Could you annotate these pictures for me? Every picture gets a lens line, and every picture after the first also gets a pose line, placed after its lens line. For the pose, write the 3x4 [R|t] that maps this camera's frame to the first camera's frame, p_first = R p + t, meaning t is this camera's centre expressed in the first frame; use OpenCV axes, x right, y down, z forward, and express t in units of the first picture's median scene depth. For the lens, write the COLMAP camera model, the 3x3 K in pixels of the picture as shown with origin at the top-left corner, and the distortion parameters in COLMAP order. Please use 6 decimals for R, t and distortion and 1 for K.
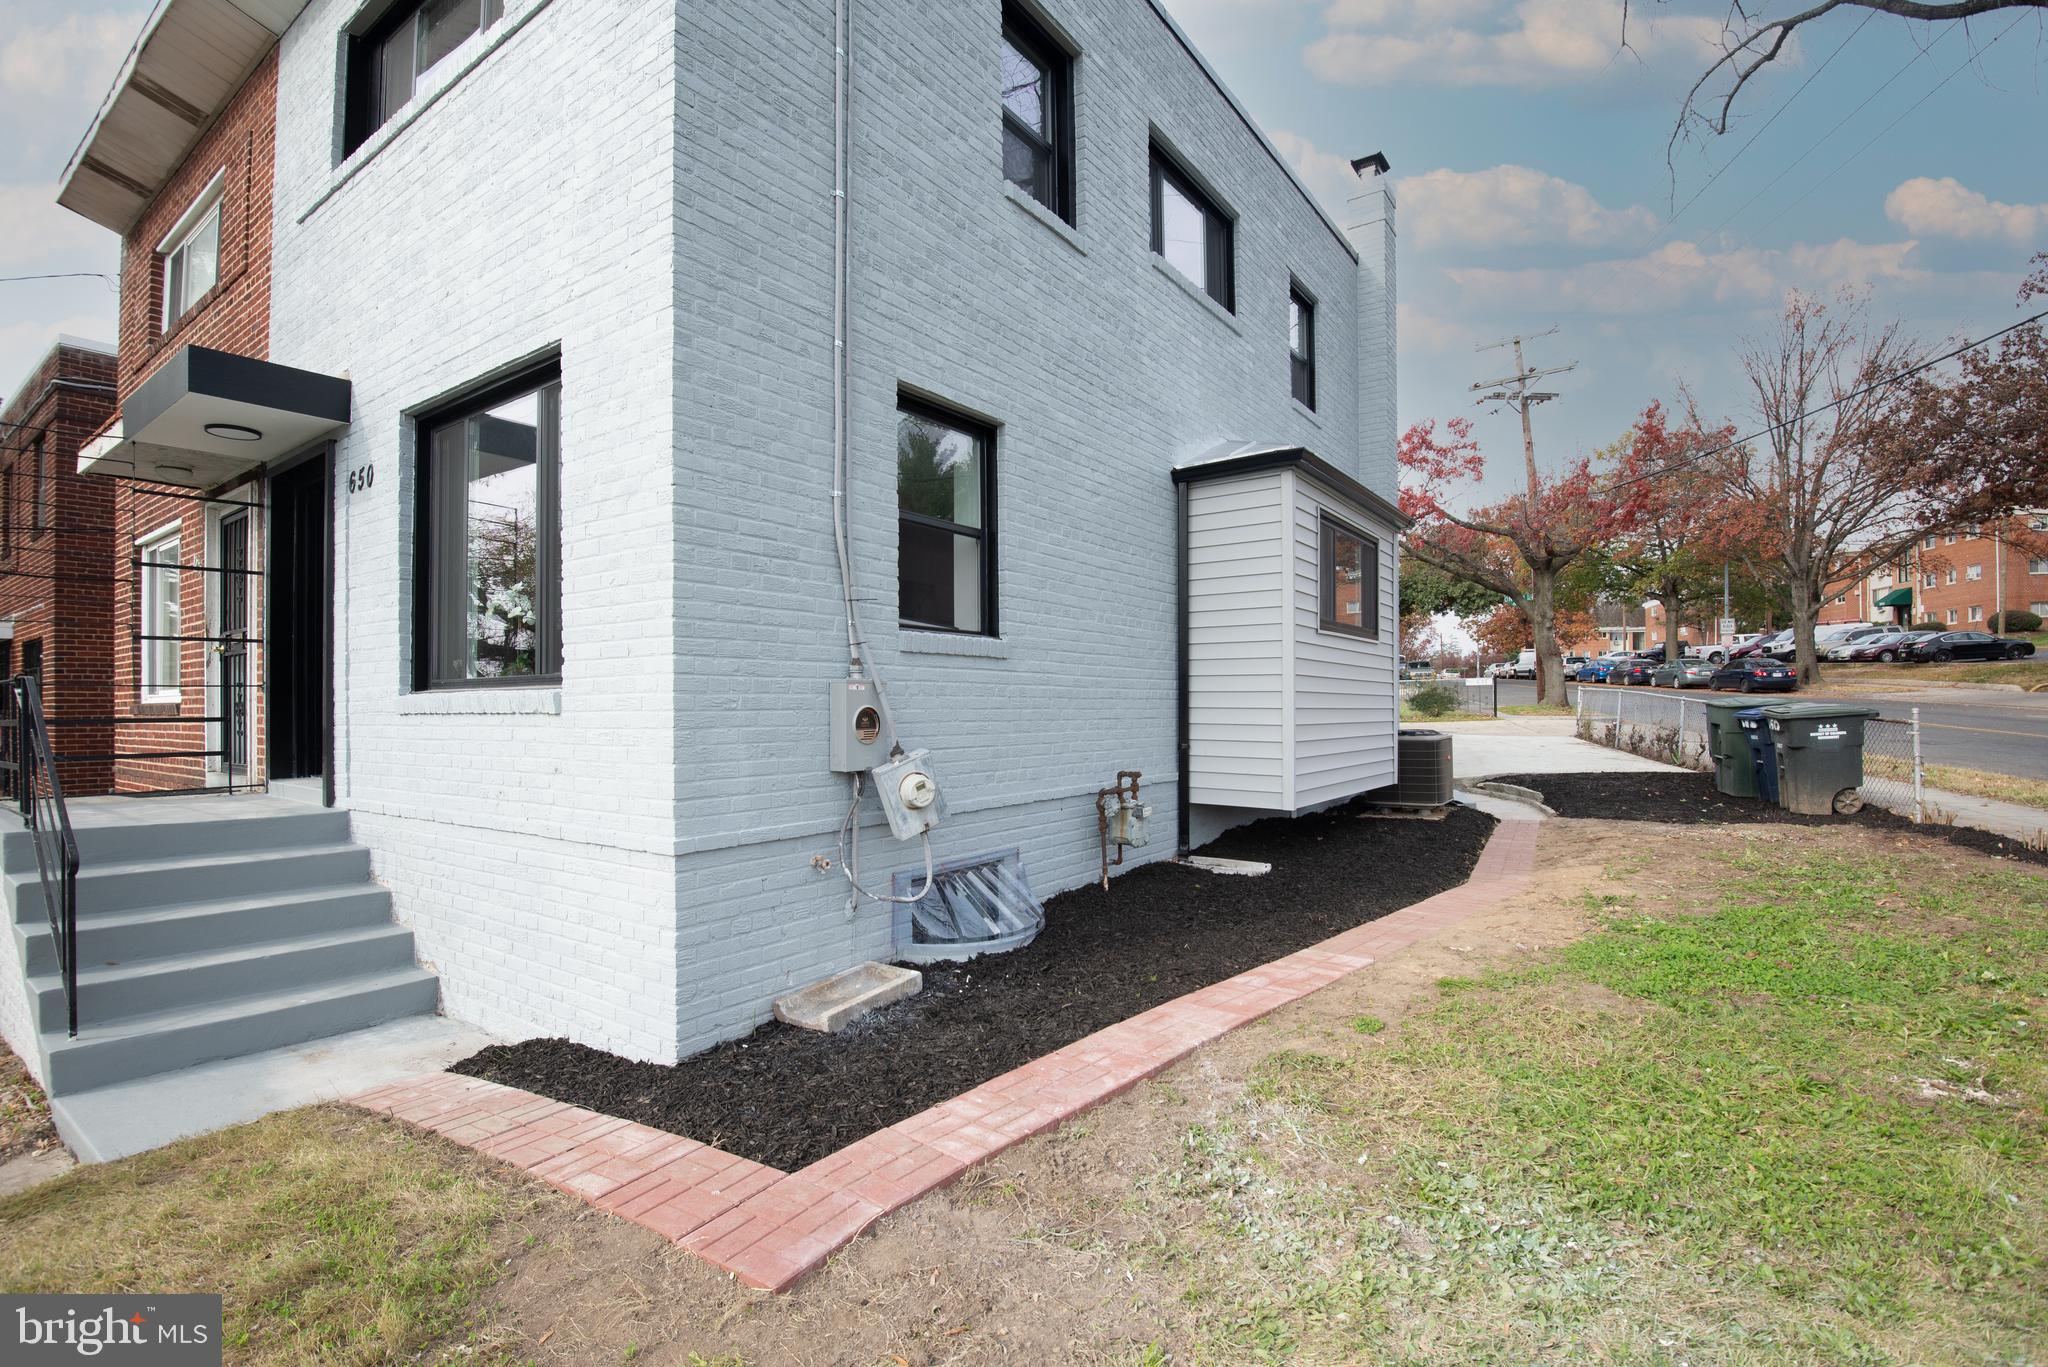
lens RADIAL K [[1060.1, 0, 1021.3], [0, 1060.1, 695.2], [0, 0, 1]] dist [-0.015570, -0.010424]
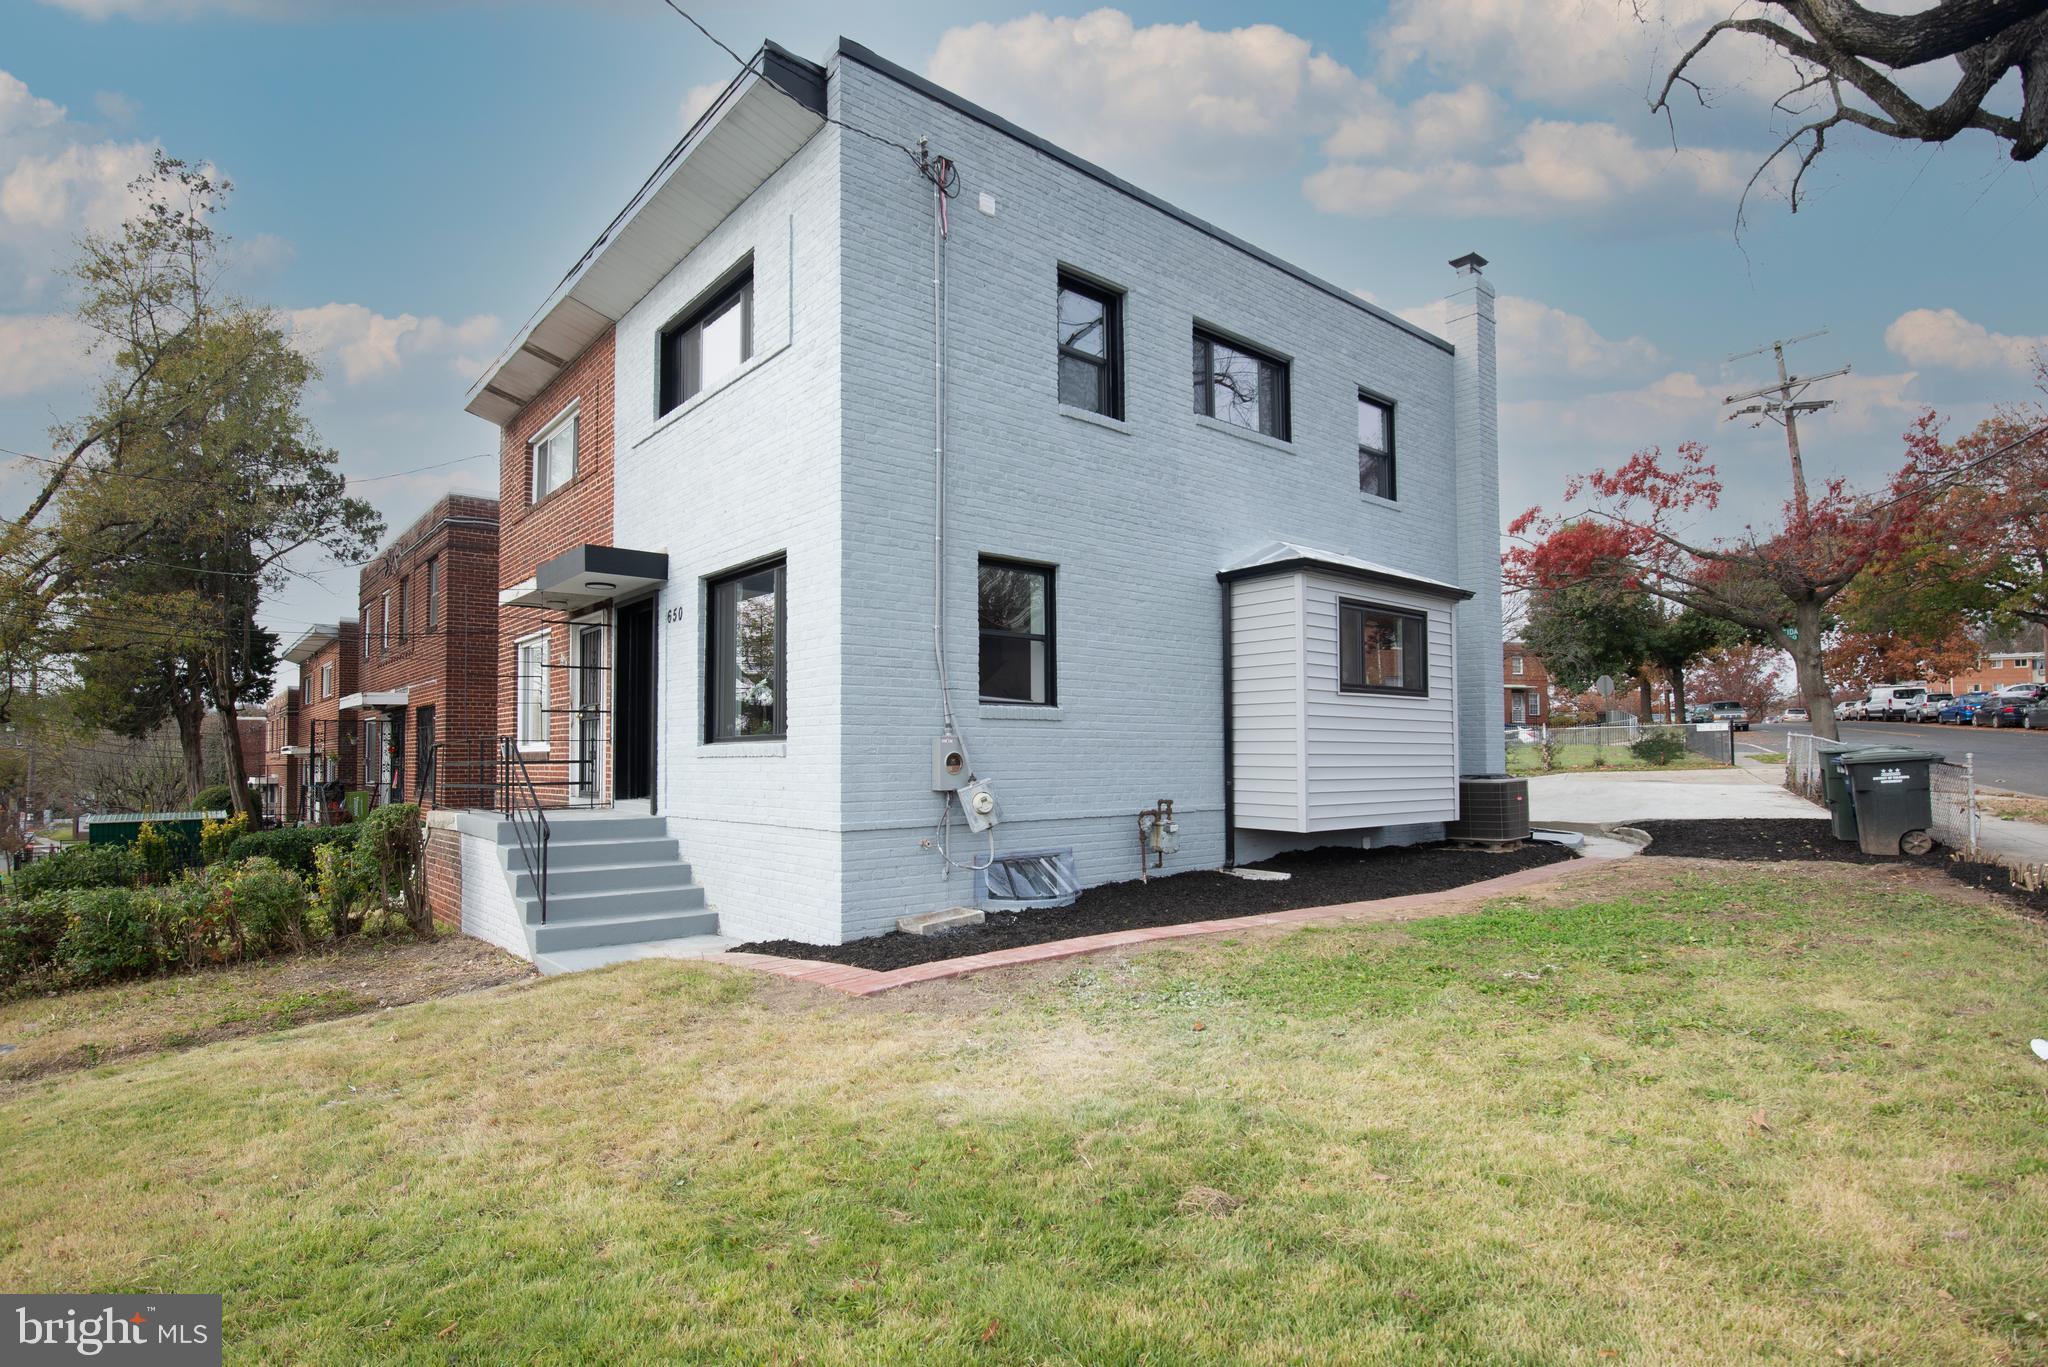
lens RADIAL K [[1194.4, 0, 964.0], [0, 1194.4, 701.0], [0, 0, 1]] dist [-0.001060, -0.019488]
pose [[0.964162, -0.012068, -0.265040, 0.288348], [0.002763, 0.999368, -0.035452, -0.002606], [0.265300, 0.033449, 0.963585, -0.641019]]
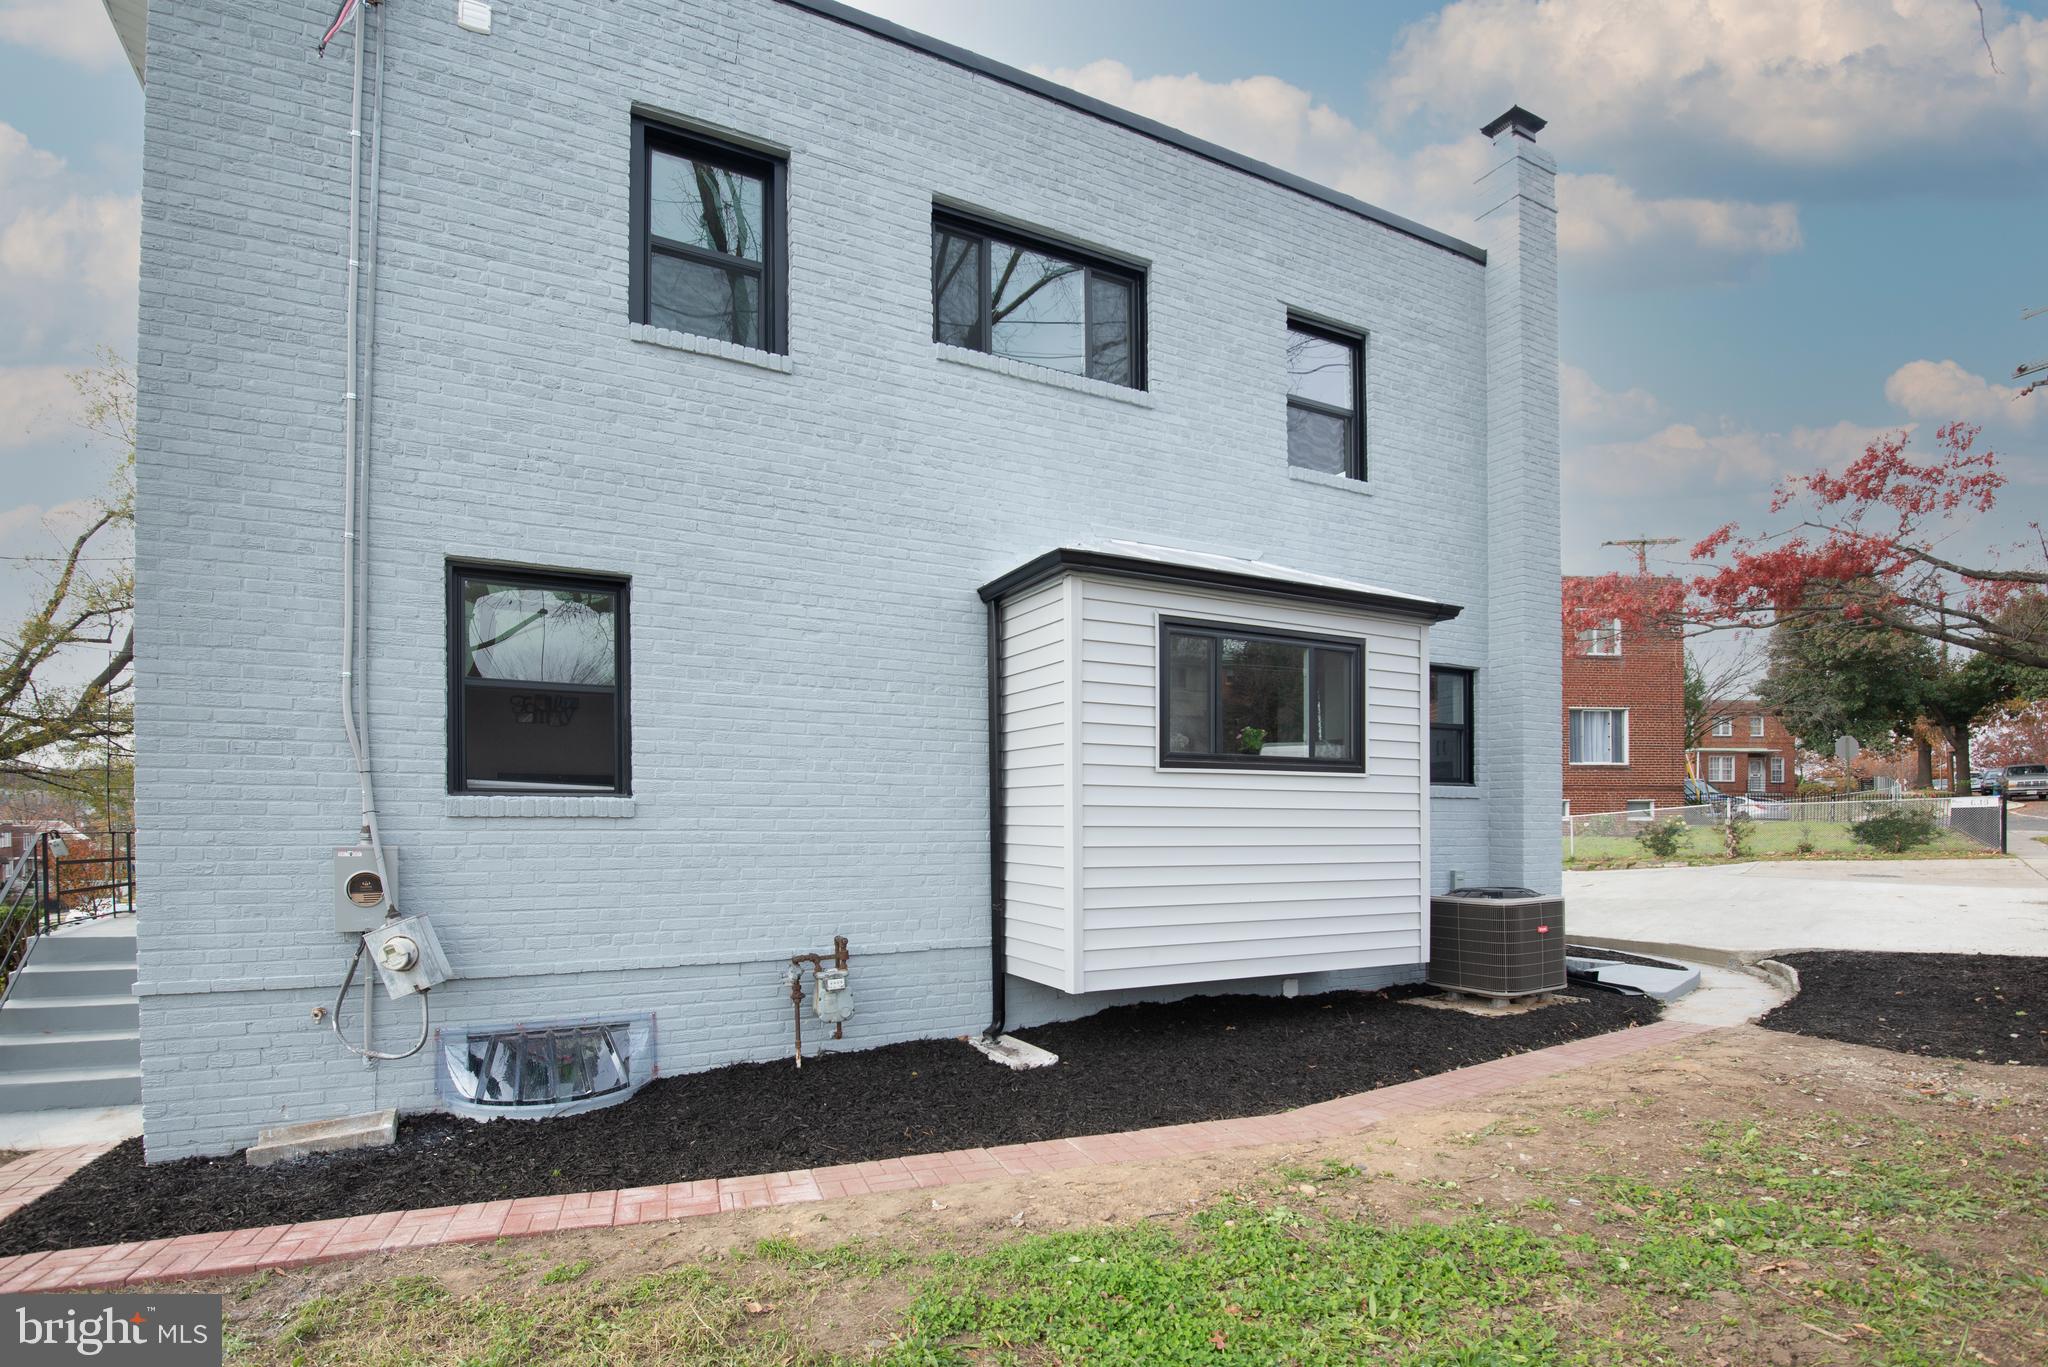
lens RADIAL K [[1060.1, 0, 912.8], [0, 1060.1, 811.7], [0, 0, 1]] dist [-0.015570, -0.010424]
pose [[0.858450, 0.001489, -0.512894, 0.674832], [0.000704, 0.999991, 0.004082, -0.041487], [0.512896, -0.003865, 0.858442, 0.283252]]
